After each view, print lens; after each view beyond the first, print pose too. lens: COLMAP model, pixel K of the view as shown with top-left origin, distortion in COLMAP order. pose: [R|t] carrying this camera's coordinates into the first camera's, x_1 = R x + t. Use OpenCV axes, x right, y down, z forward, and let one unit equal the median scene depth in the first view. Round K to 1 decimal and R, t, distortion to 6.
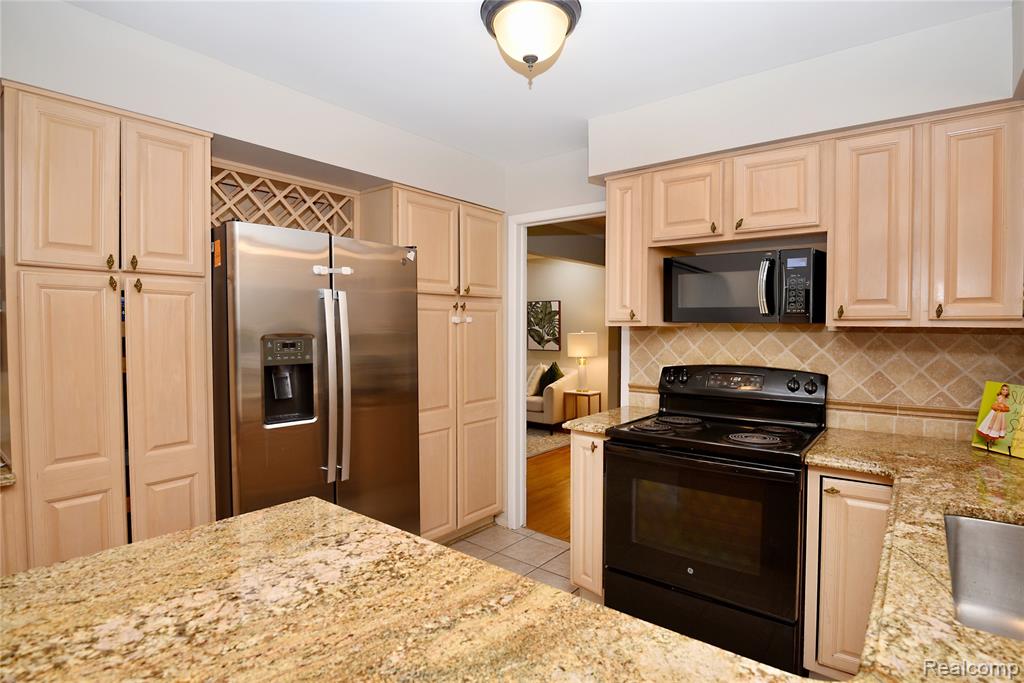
lens RADIAL K [[523.0, 0, 513.0], [0, 523.0, 350.7], [0, 0, 1]] dist [0.000399, -0.001868]
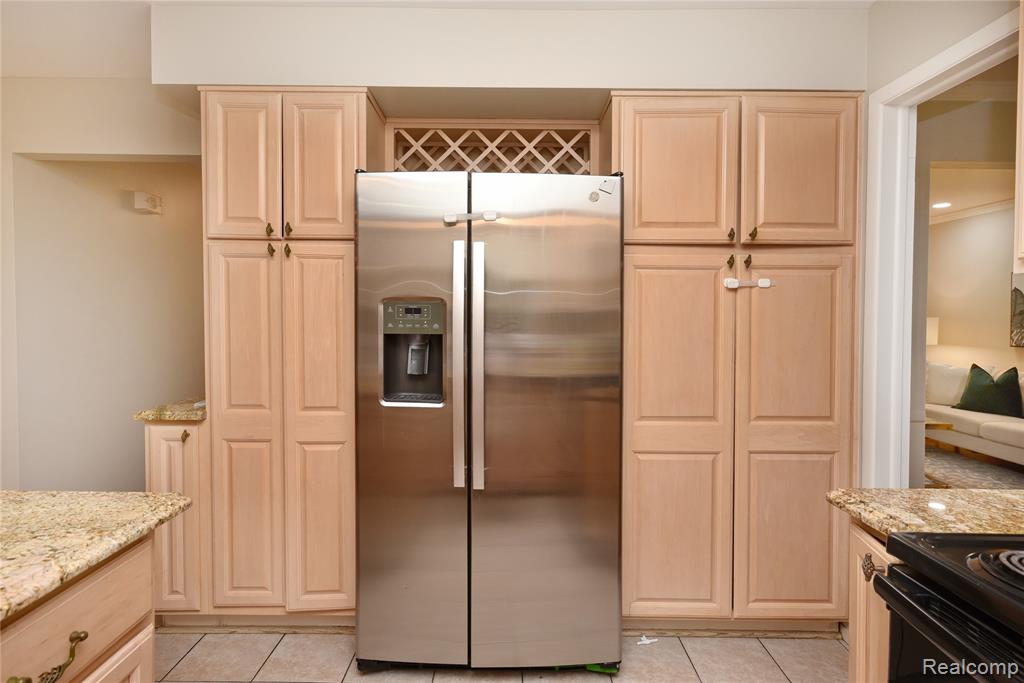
lens RADIAL K [[523.0, 0, 515.1], [0, 523.0, 334.7], [0, 0, 1]] dist [0.000399, -0.001868]
pose [[0.621997, 0.025621, -0.782600, 0.312497], [-0.042288, 0.999105, -0.000901, 0.020343], [0.781877, 0.033655, 0.622524, 0.571072]]
